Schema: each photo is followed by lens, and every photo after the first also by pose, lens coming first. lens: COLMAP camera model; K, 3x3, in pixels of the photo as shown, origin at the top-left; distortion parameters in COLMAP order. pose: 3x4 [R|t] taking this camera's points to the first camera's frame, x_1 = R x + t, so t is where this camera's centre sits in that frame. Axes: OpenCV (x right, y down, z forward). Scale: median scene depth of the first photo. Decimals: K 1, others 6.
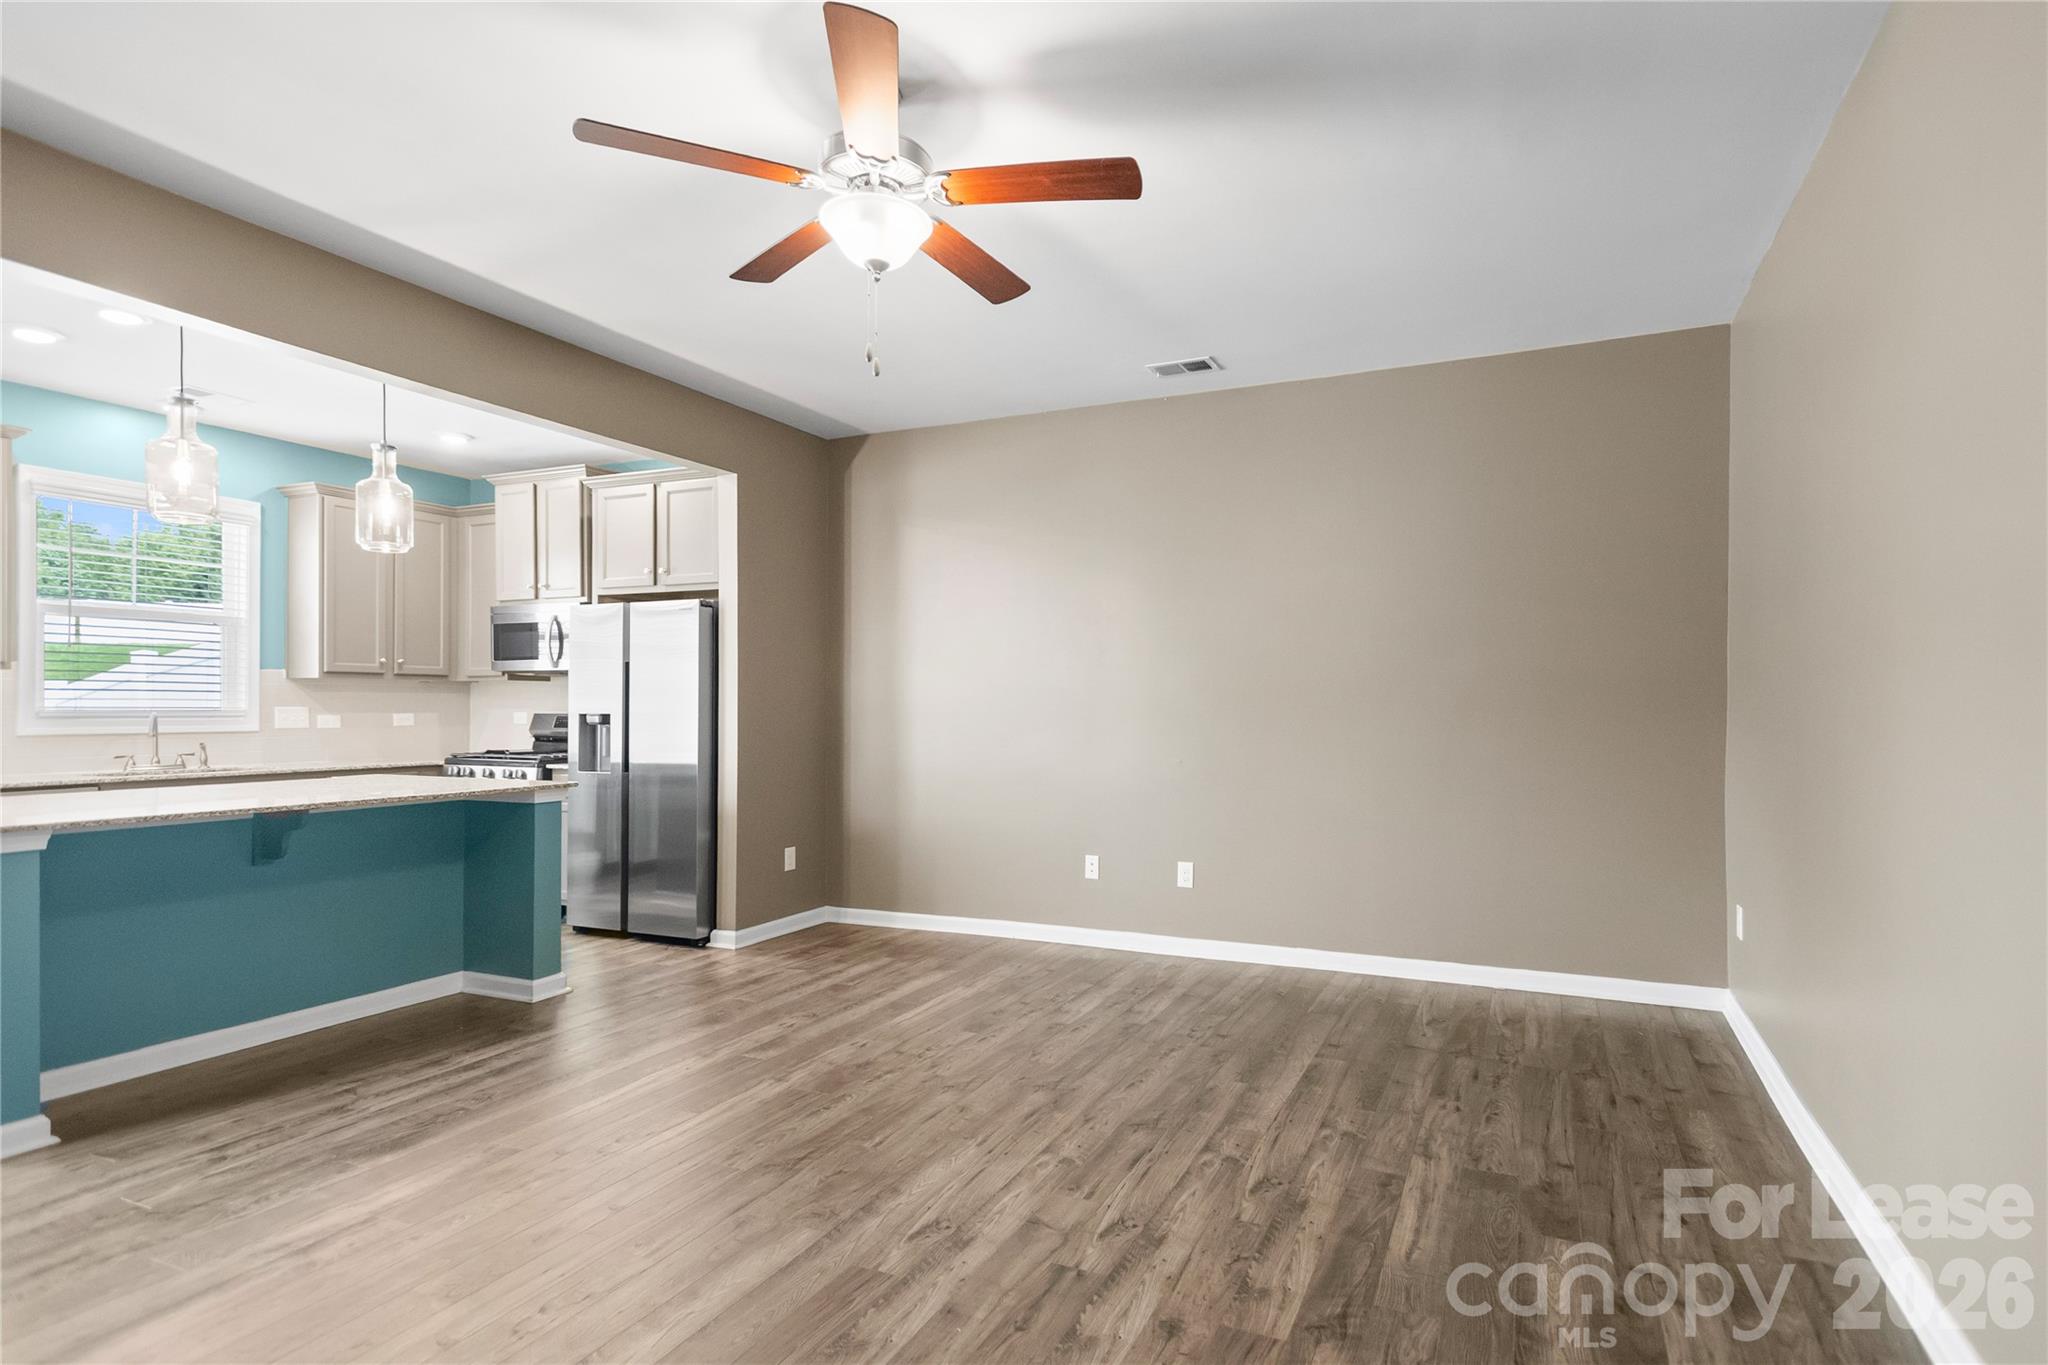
lens RADIAL K [[971.2, 0, 1093.1], [0, 971.2, 700.3], [0, 0, 1]] dist [0.019560, 0.000034]
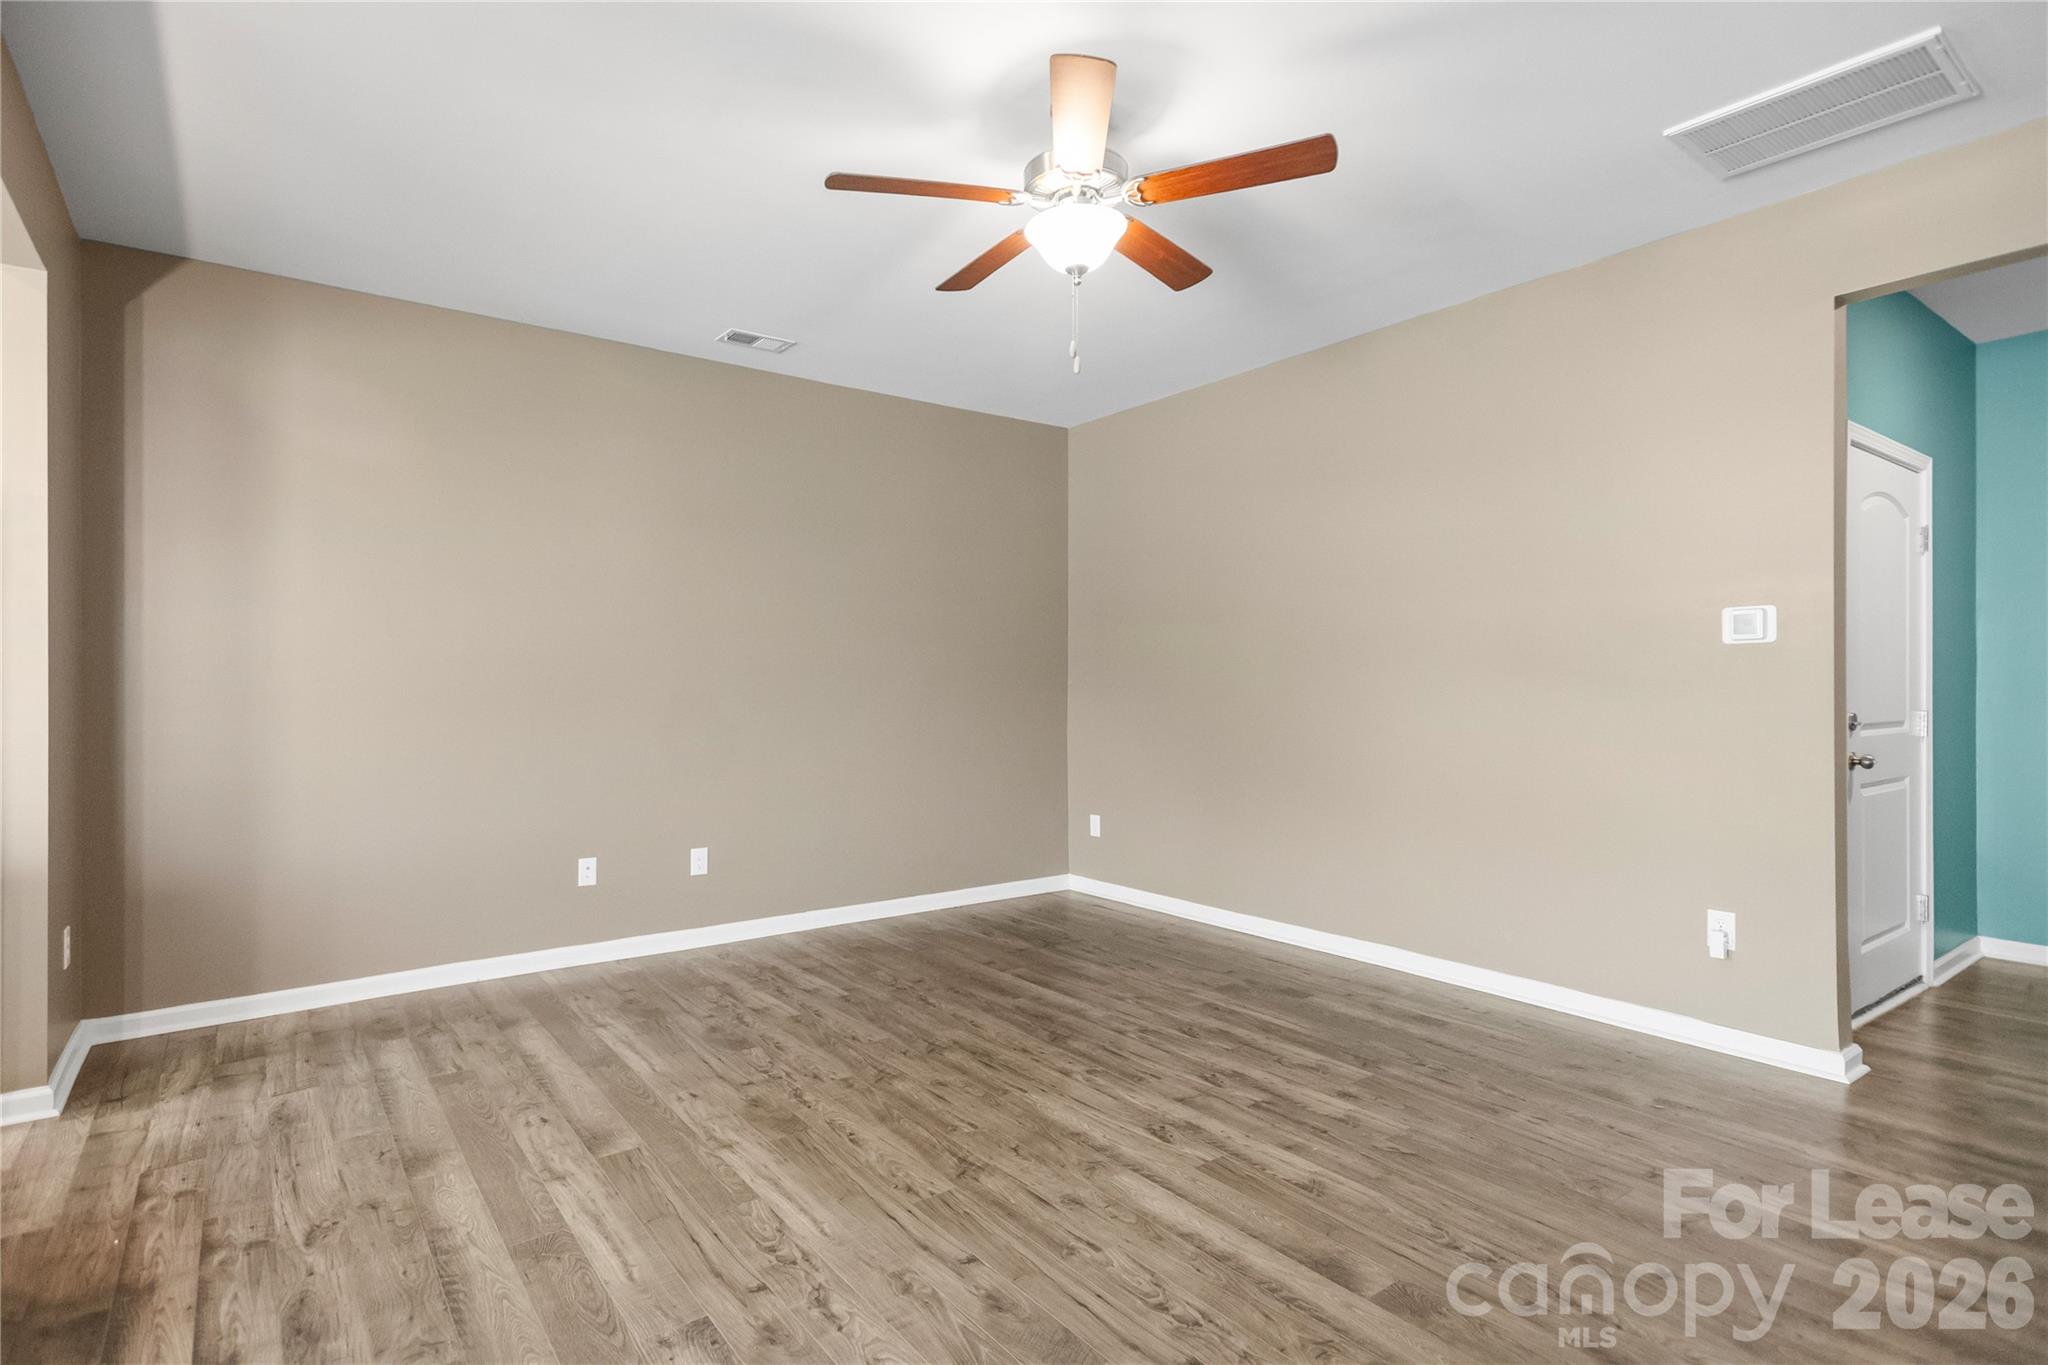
lens RADIAL K [[1013.8, 0, 996.4], [0, 1013.8, 683.8], [0, 0, 1]] dist [0.028284, -0.013966]
pose [[0.536127, 0.000489, 0.844137, -0.880743], [-0.001629, 0.999999, 0.000456, 0.016073], [-0.844136, -0.001620, 0.536127, 0.370309]]
